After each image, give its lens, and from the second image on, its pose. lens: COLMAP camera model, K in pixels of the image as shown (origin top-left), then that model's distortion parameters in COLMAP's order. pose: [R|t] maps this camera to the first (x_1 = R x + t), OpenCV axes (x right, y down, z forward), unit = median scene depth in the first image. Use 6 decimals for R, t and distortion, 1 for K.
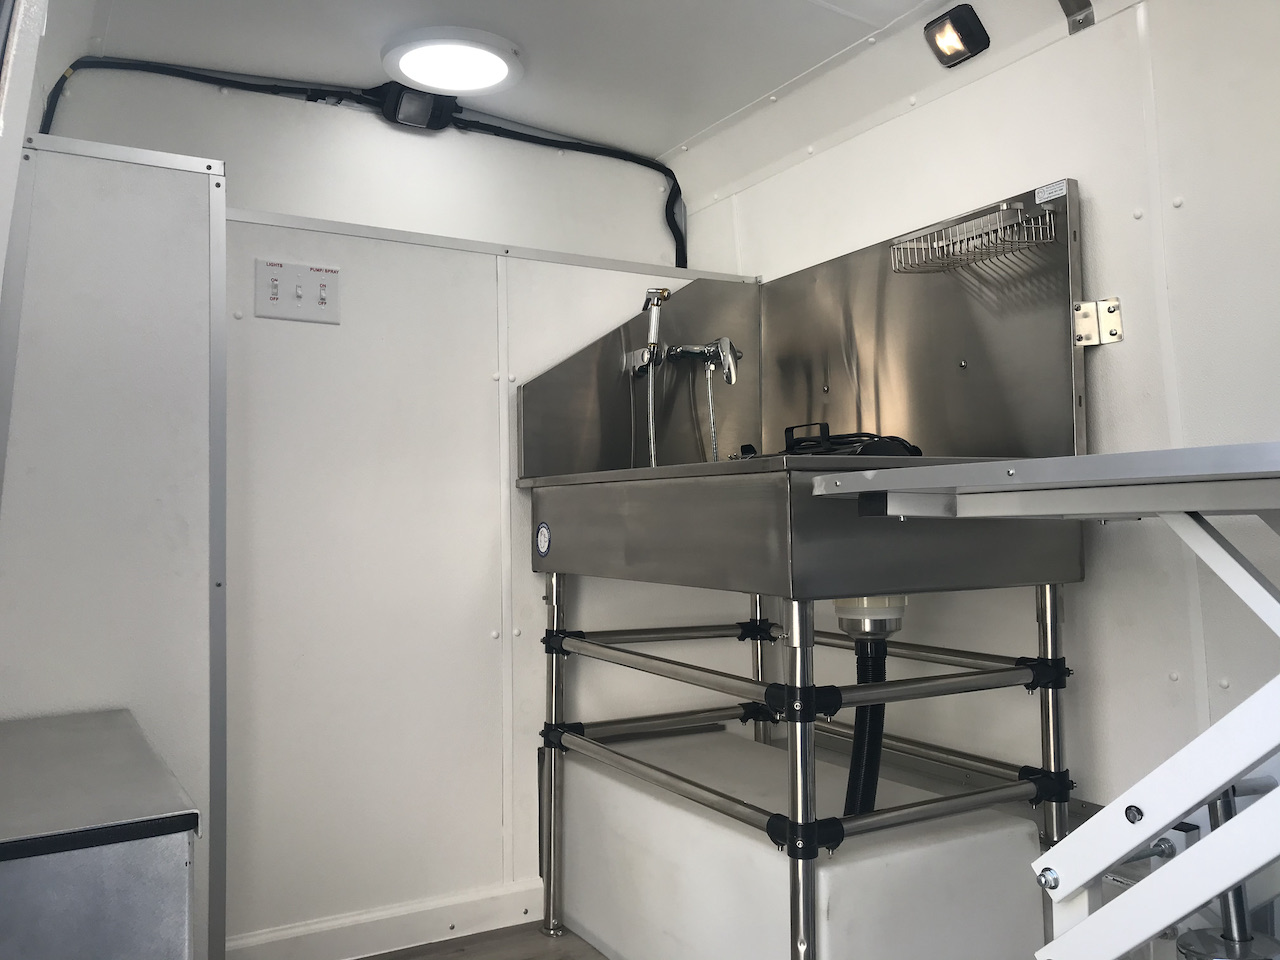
lens RADIAL K [[1049.8, 0, 640.3], [0, 1049.8, 476.0], [0, 0, 1]] dist [0.042693, -0.062495]
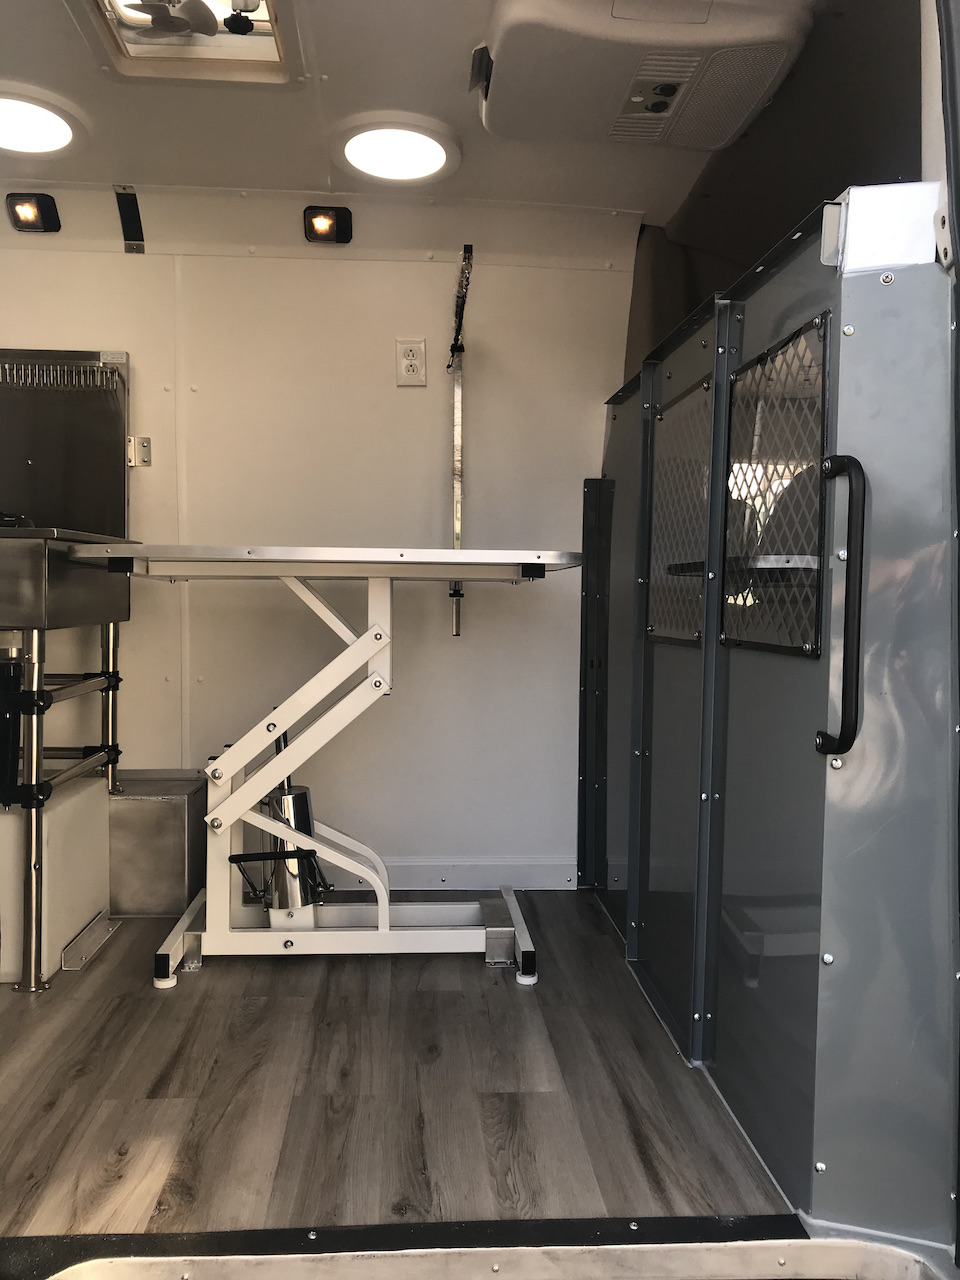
lens RADIAL K [[1049.8, 0, 478.9], [0, 1049.8, 636.6], [0, 0, 1]] dist [0.042693, -0.062495]
pose [[0.442804, -0.014056, 0.896508, -0.634820], [-0.057737, 0.997355, 0.044155, 0.022064], [-0.894758, -0.071314, 0.440821, -0.117315]]
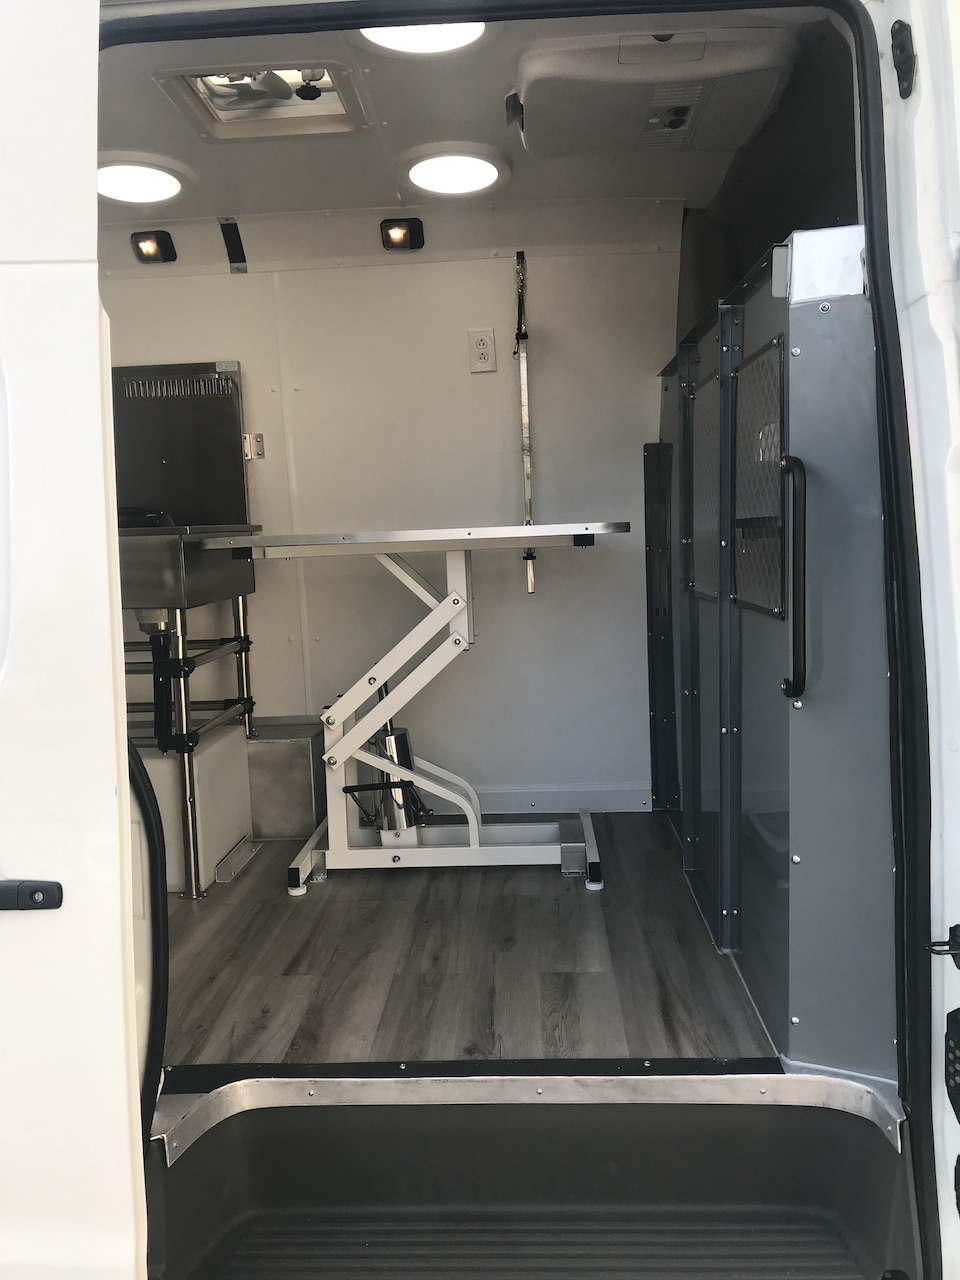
lens RADIAL K [[1049.8, 0, 477.1], [0, 1049.8, 635.3], [0, 0, 1]] dist [0.042693, -0.062495]
pose [[0.549111, -0.090731, 0.830810, -0.759374], [-0.004847, 0.993727, 0.111727, -0.026533], [-0.835735, -0.065378, 0.545227, -0.268106]]
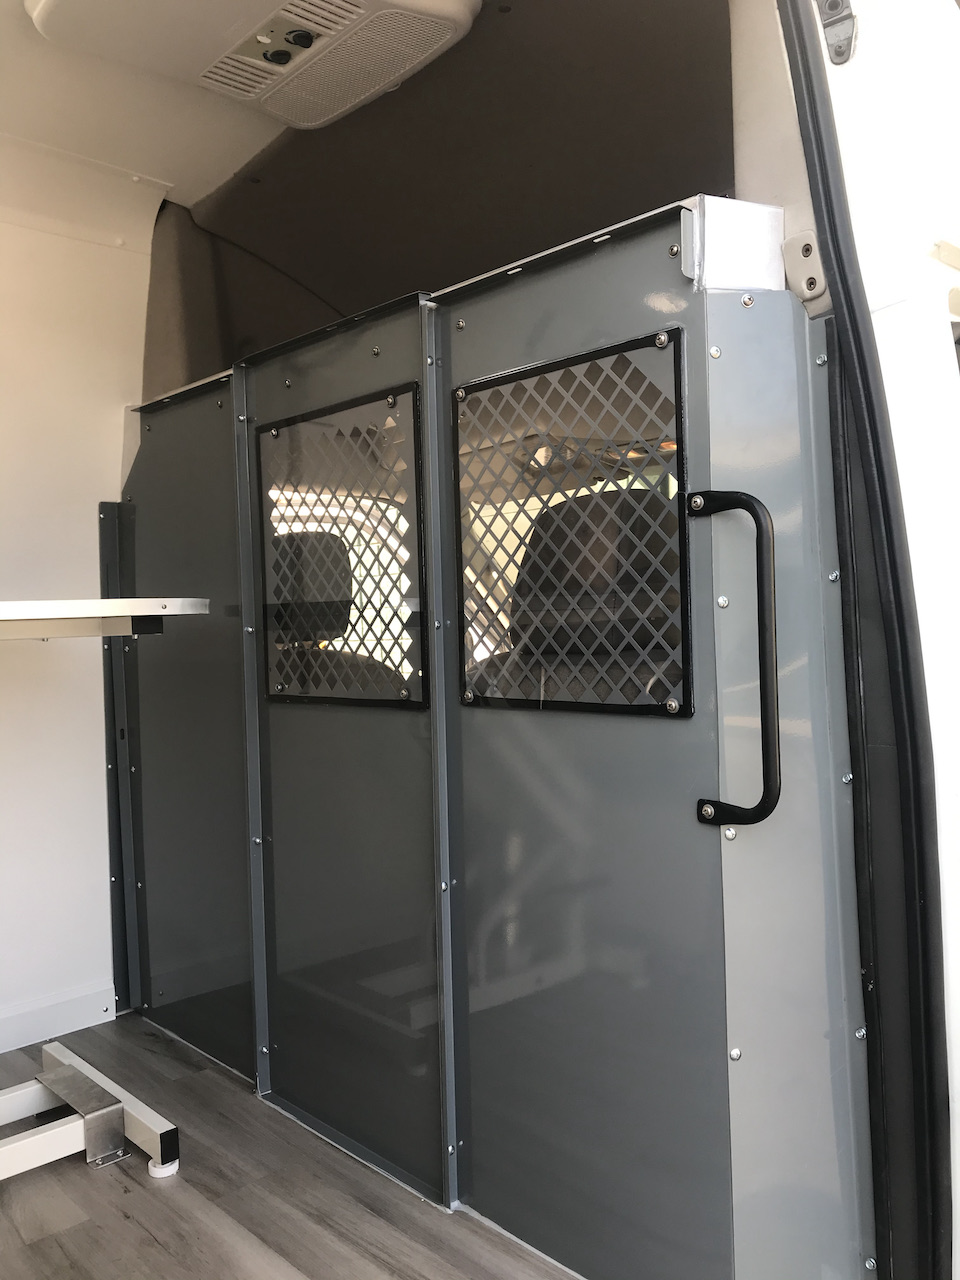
lens RADIAL K [[1049.8, 0, 477.5], [0, 1049.8, 638.5], [0, 0, 1]] dist [0.042693, -0.062495]
pose [[-0.208253, -0.001555, 0.978074, -0.492504], [-0.002368, 0.999997, 0.001085, 0.007804], [-0.978072, -0.002090, -0.208256, 0.230873]]
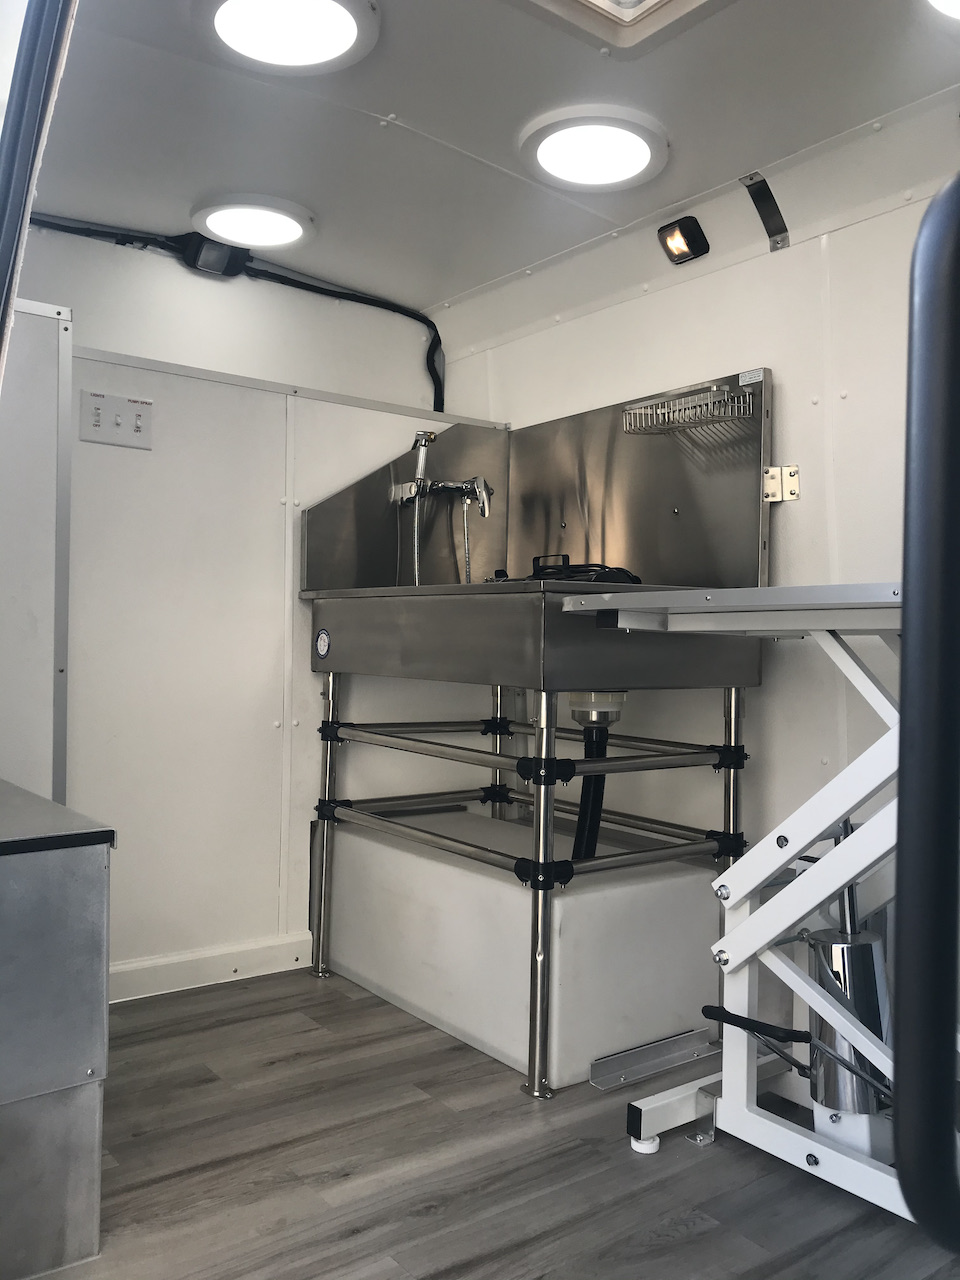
lens RADIAL K [[1049.8, 0, 482.4], [0, 1049.8, 635.2], [0, 0, 1]] dist [0.042693, -0.062495]
pose [[0.991961, 0.031035, 0.122676, -0.064877], [-0.035598, 0.998747, 0.035182, 0.004056], [-0.121431, -0.039267, 0.991823, -0.194787]]
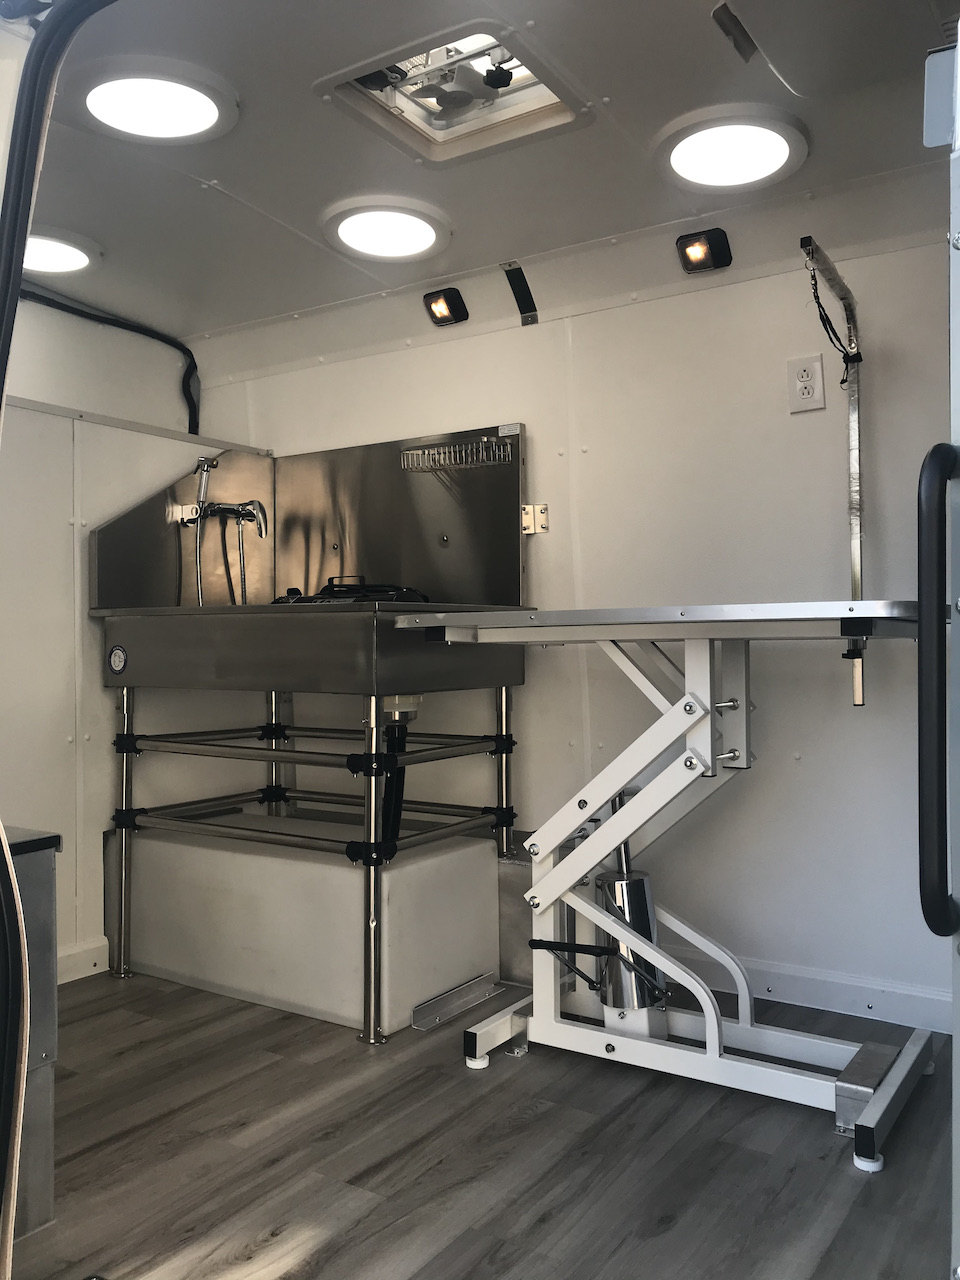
lens RADIAL K [[1049.8, 0, 481.3], [0, 1049.8, 635.5], [0, 0, 1]] dist [0.042693, -0.062495]
pose [[0.893509, 0.011917, 0.448887, -0.287336], [-0.024479, 0.999454, 0.022191, -0.005252], [-0.448377, -0.030816, 0.893313, -0.303178]]
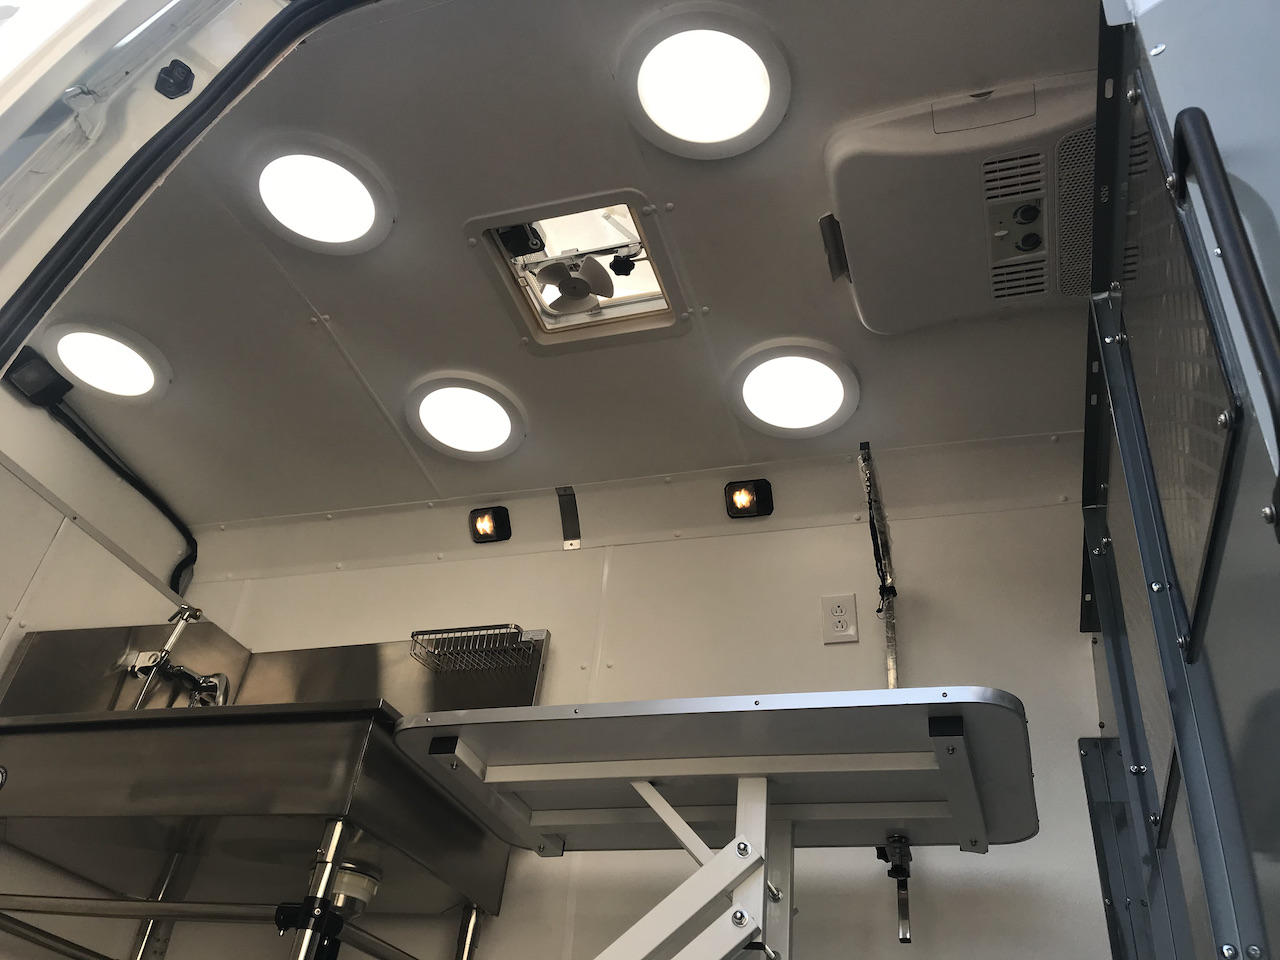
lens RADIAL K [[1049.8, 0, 639.9], [0, 1049.8, 480.0], [0, 0, 1]] dist [0.042693, -0.062495]
pose [[0.740952, 0.471712, 0.477993, -0.262701], [-0.144254, 0.806949, -0.572733, 0.325832], [-0.655882, 0.355415, 0.665957, -0.118175]]
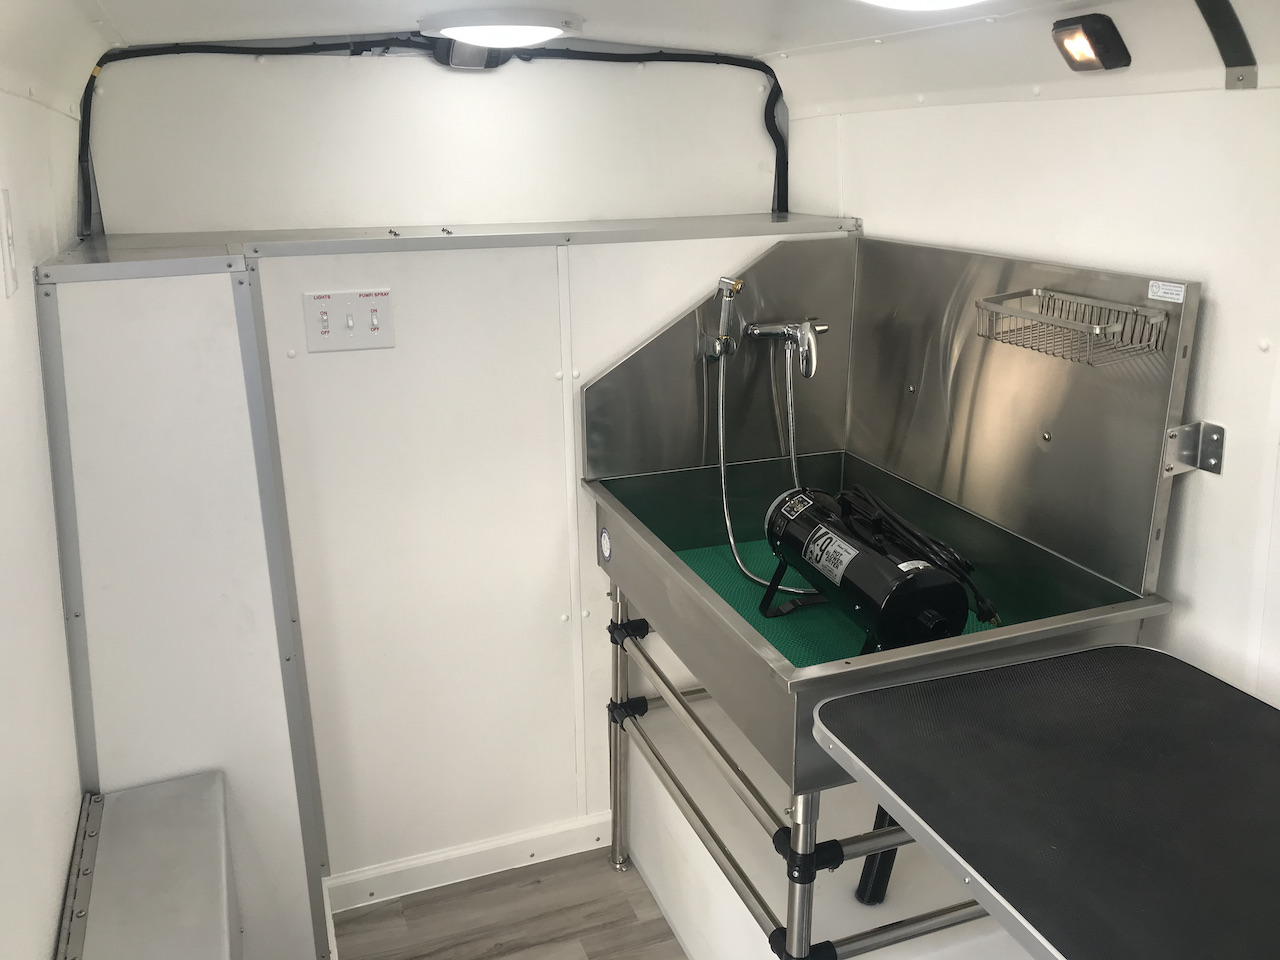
lens RADIAL K [[1049.8, 0, 639.3], [0, 1049.8, 475.2], [0, 0, 1]] dist [0.042693, -0.062495]
pose [[0.987067, 0.049222, -0.152566, 0.098339], [0.005170, 0.941425, 0.337182, -0.373445], [0.160226, -0.333610, 0.928995, 0.091755]]
